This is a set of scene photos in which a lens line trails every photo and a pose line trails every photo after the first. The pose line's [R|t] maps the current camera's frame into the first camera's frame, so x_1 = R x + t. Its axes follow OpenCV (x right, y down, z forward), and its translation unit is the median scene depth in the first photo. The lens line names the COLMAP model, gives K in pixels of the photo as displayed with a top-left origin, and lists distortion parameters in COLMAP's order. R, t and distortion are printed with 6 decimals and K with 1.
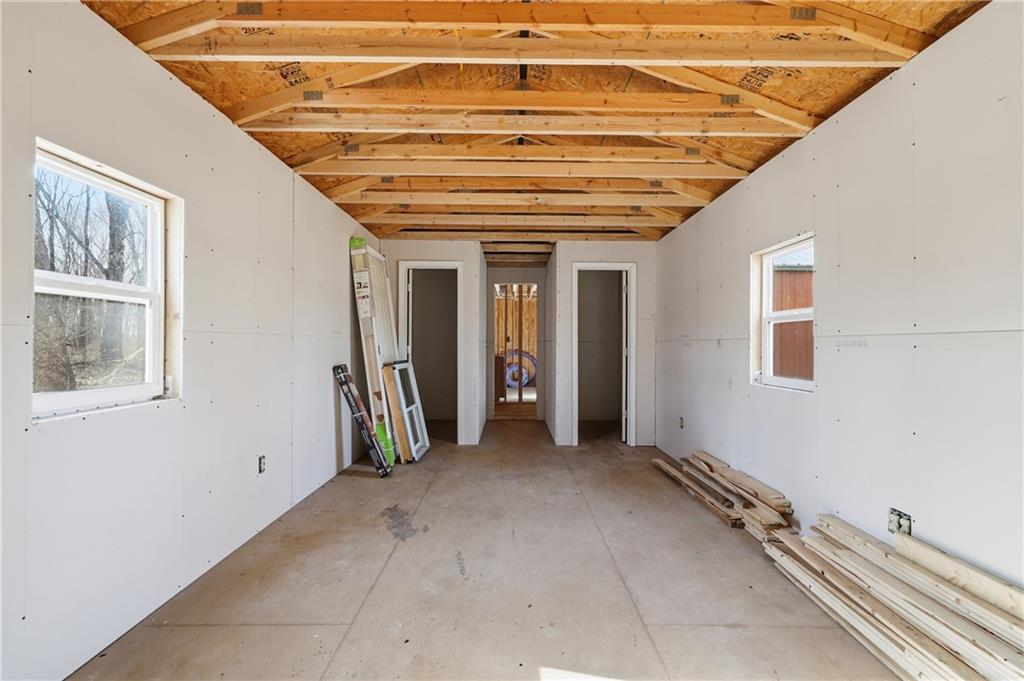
lens RADIAL K [[419.3, 0, 513.0], [0, 419.3, 342.5], [0, 0, 1]] dist [-0.000914, 0.000086]
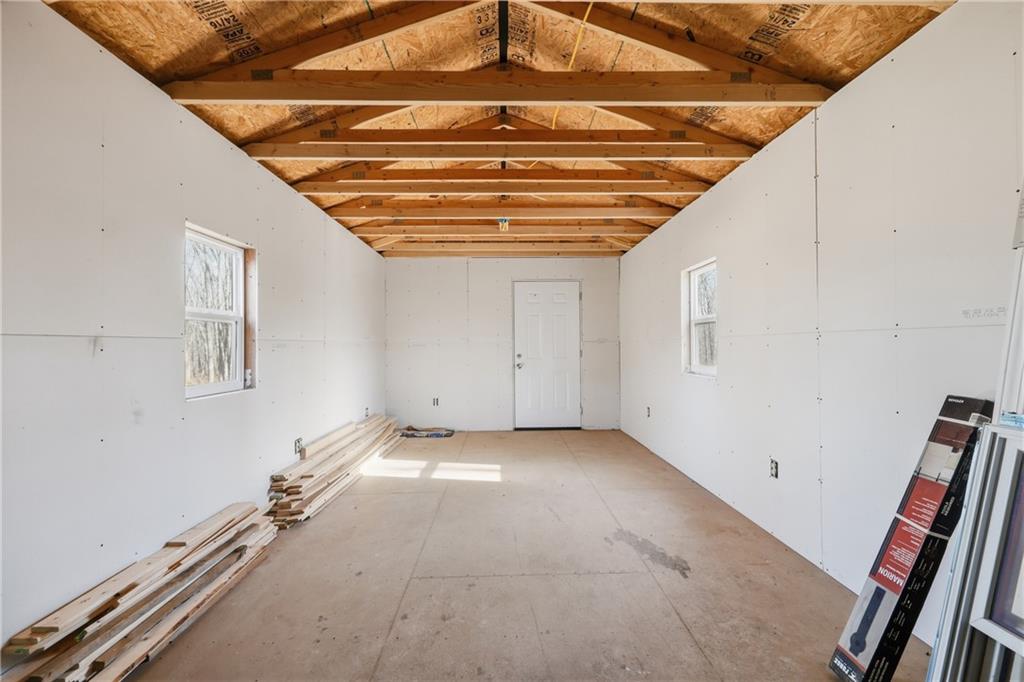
lens RADIAL K [[419.3, 0, 510.7], [0, 419.3, 343.8], [0, 0, 1]] dist [-0.000914, 0.000086]
pose [[-0.999909, 0.000663, -0.013482, 0.025238], [0.000799, 0.999949, -0.010028, 0.009255], [0.013475, -0.010037, -0.999859, 1.970525]]
